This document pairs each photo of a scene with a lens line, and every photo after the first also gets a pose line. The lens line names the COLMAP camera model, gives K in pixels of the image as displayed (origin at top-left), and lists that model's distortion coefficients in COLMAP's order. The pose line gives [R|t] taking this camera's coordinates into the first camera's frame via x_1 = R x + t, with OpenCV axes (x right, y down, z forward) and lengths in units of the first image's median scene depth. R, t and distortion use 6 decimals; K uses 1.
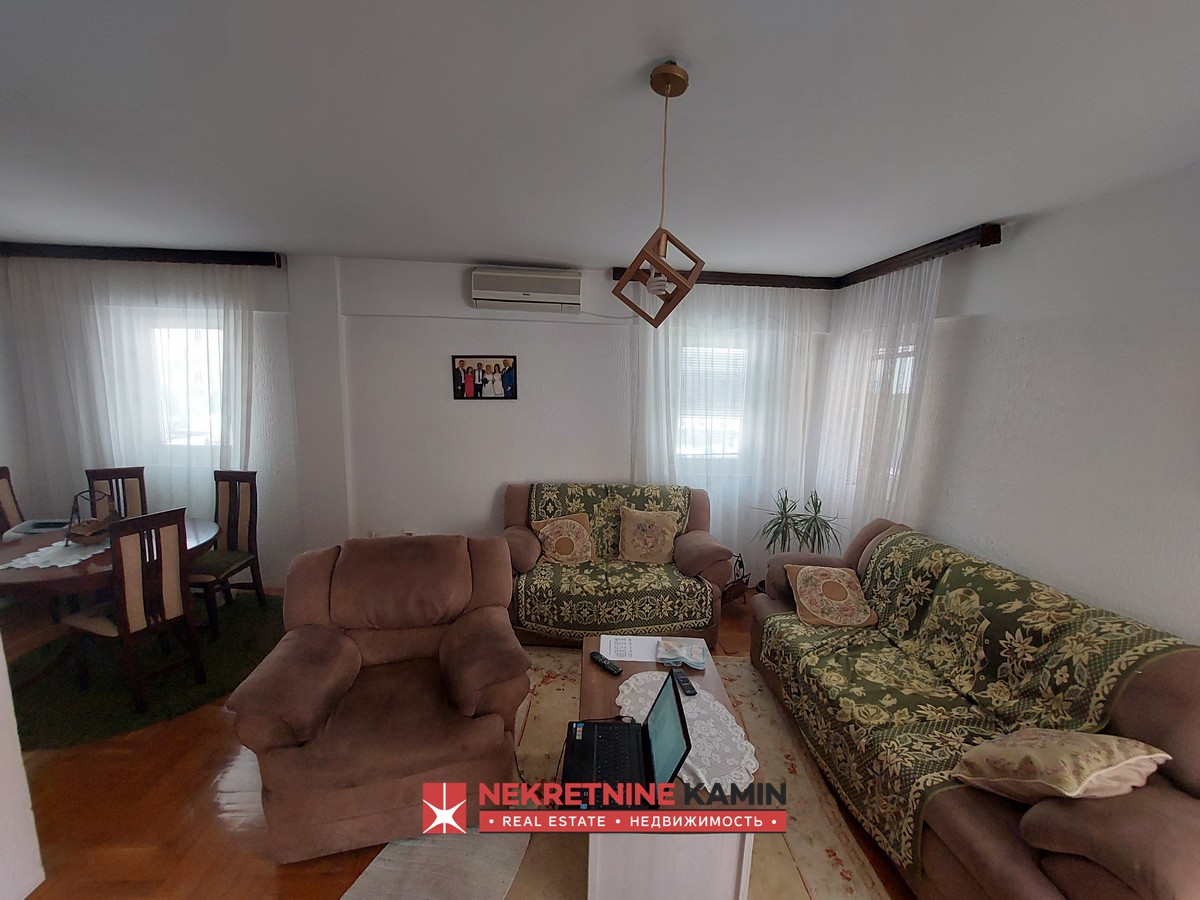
lens RADIAL K [[477.1, 0, 602.2], [0, 477.1, 461.2], [0, 0, 1]] dist [-0.019966, -0.000431]
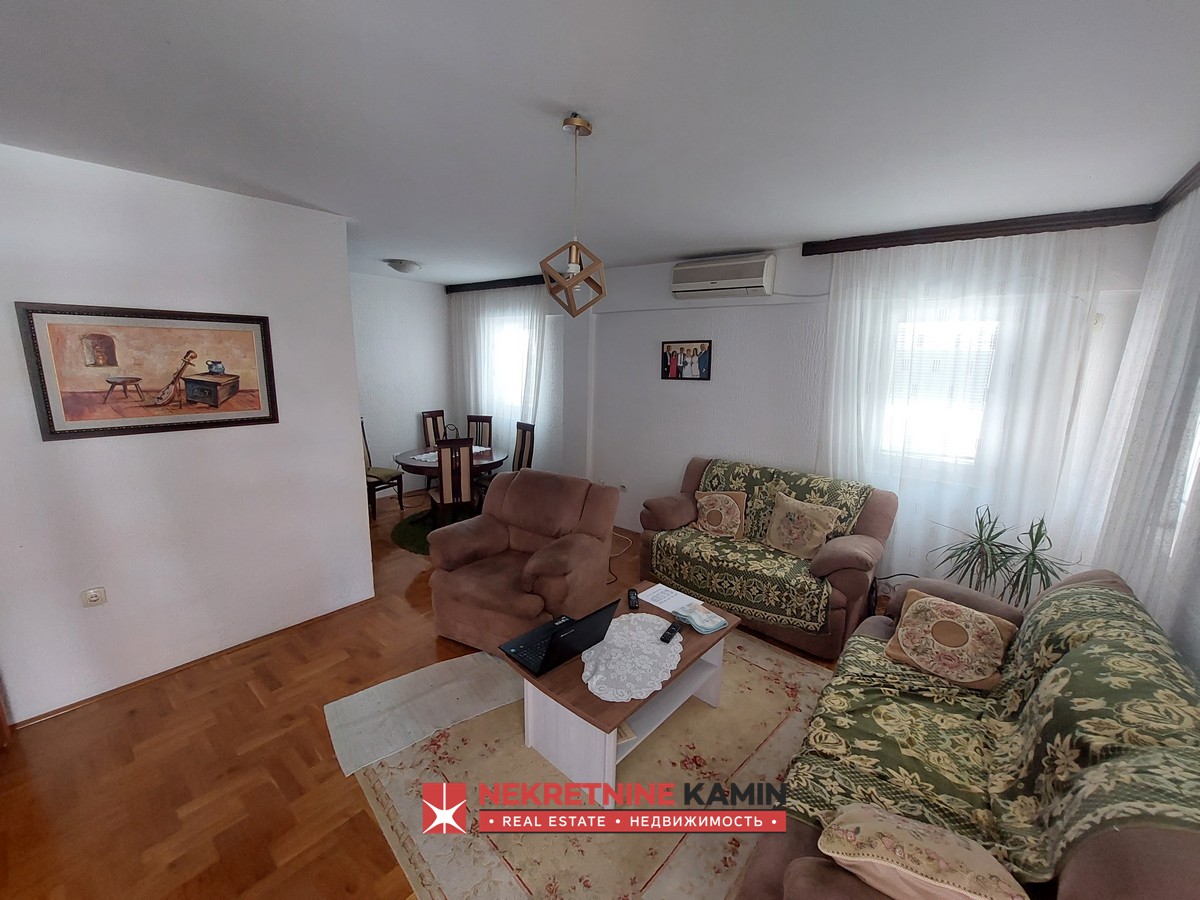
lens RADIAL K [[479.0, 0, 598.3], [0, 479.0, 462.8], [0, 0, 1]] dist [-0.017552, 0.000183]
pose [[0.725990, 0.135915, -0.674141, 0.529645], [-0.114915, 0.990469, 0.075938, 0.004308], [0.678037, 0.022338, 0.734689, 0.036672]]
